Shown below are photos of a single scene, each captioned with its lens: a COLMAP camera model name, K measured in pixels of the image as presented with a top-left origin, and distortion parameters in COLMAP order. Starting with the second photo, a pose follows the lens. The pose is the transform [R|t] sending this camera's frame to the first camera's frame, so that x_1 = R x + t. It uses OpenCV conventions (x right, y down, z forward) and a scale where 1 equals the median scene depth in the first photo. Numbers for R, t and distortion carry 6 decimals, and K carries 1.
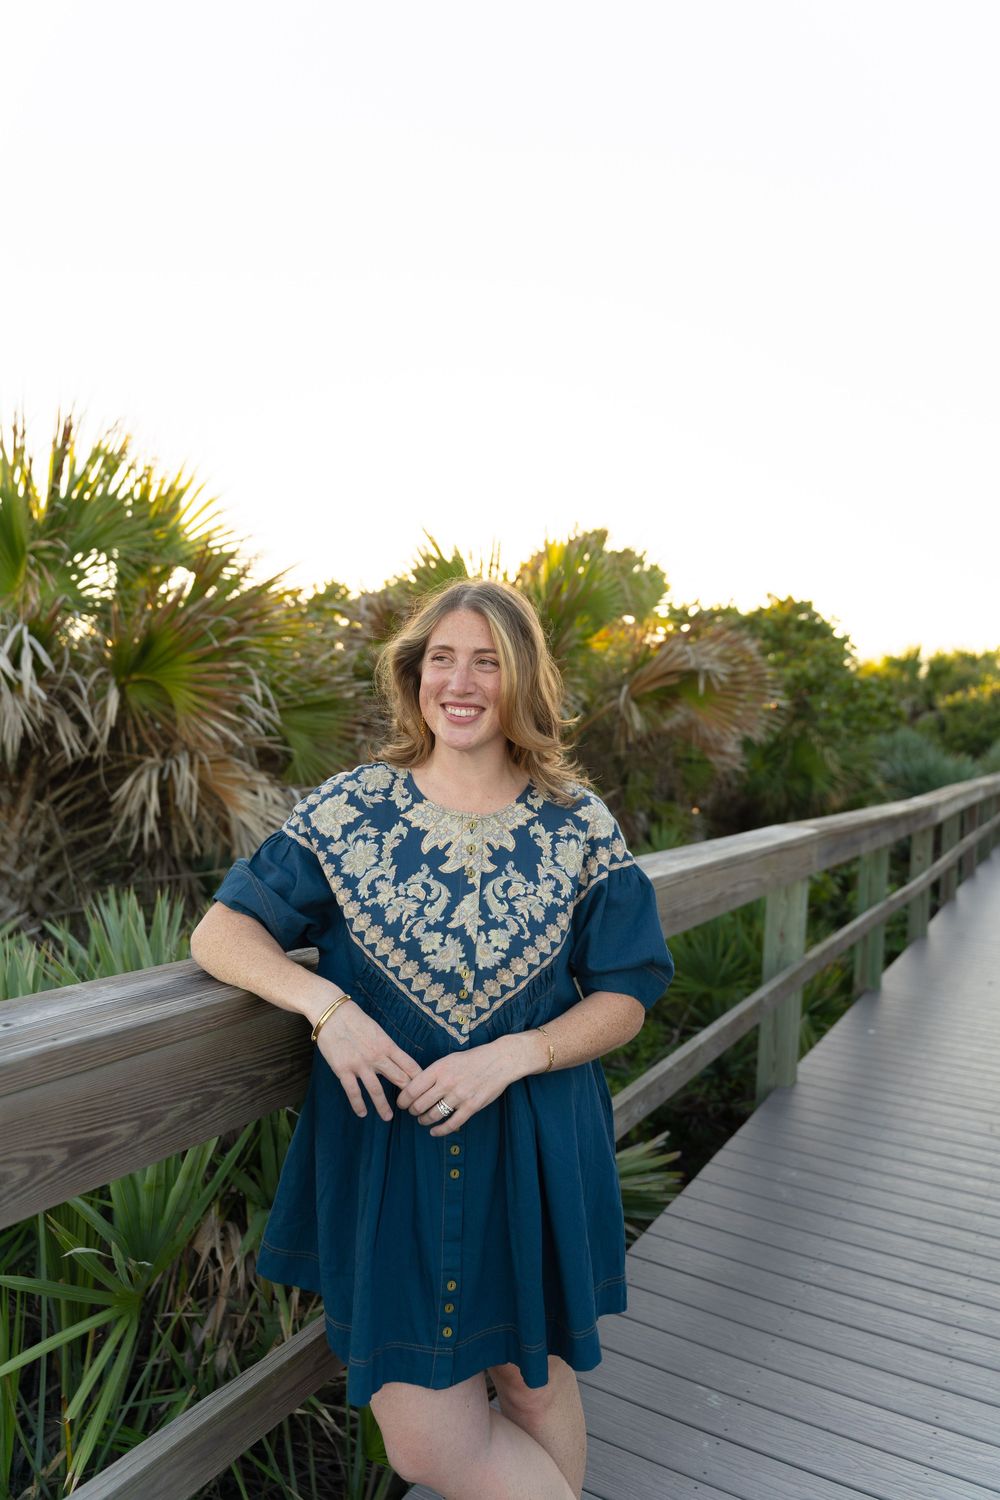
lens RADIAL K [[1003.4, 0, 500.0], [0, 1003.4, 750.0], [0, 0, 1]] dist [-0.007056, 0.000076]
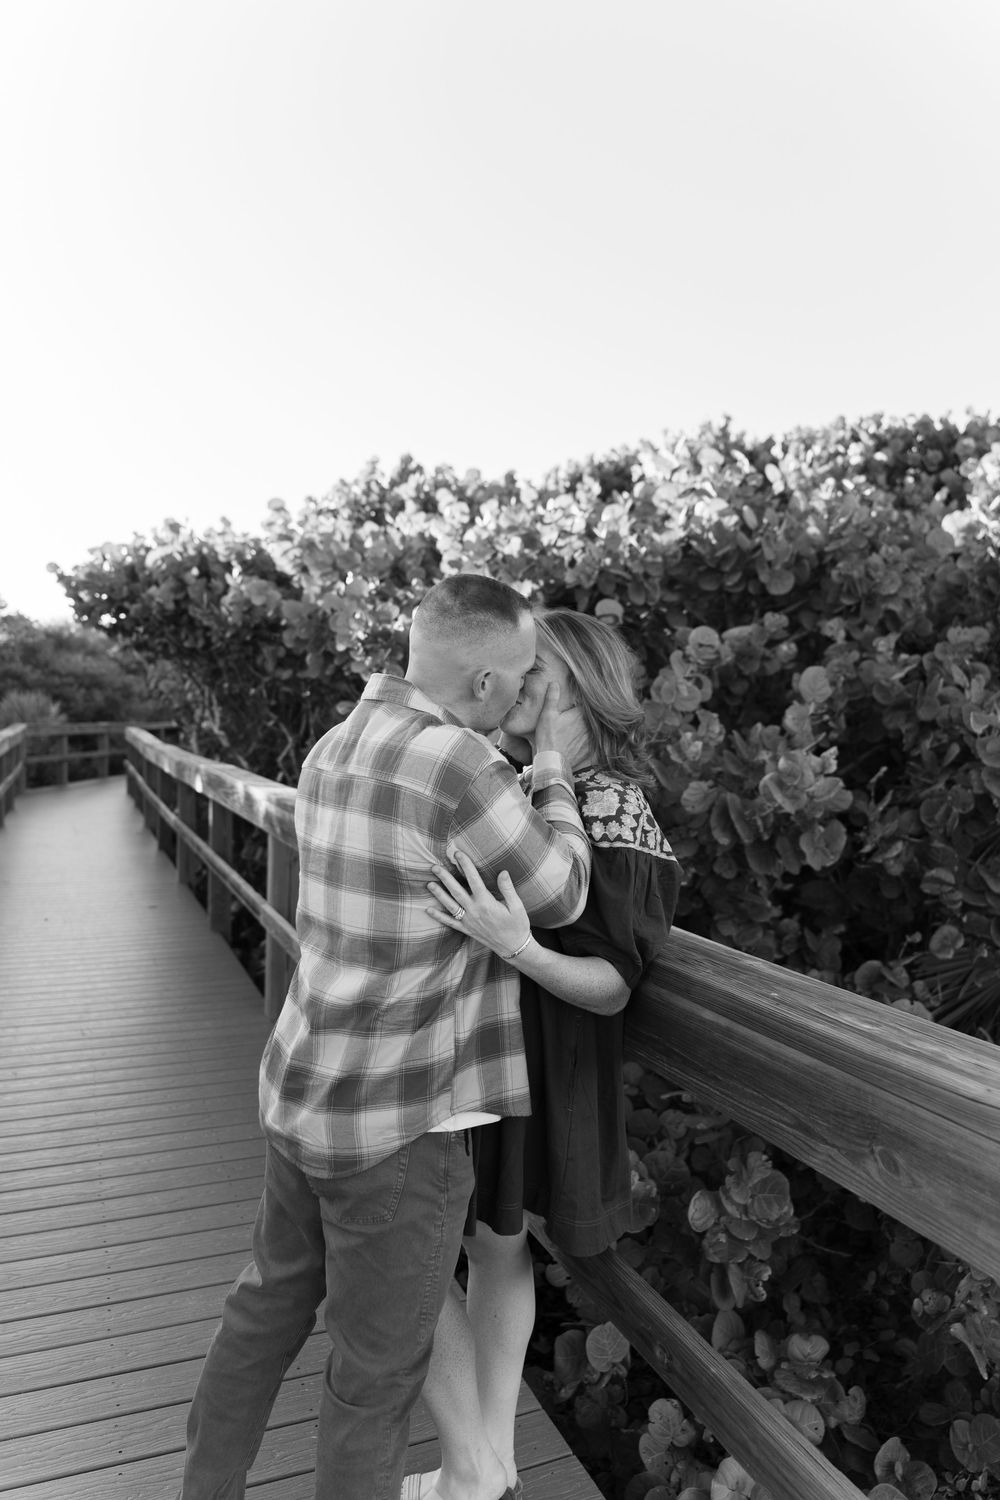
lens RADIAL K [[1055.2, 0, 500.0], [0, 1055.2, 750.0], [0, 0, 1]] dist [0.003374, 0.000632]
pose [[0.600751, -0.052698, 0.797697, -0.151998], [0.015099, 0.998395, 0.054586, -0.006295], [-0.799294, -0.020748, 0.600582, -0.096080]]
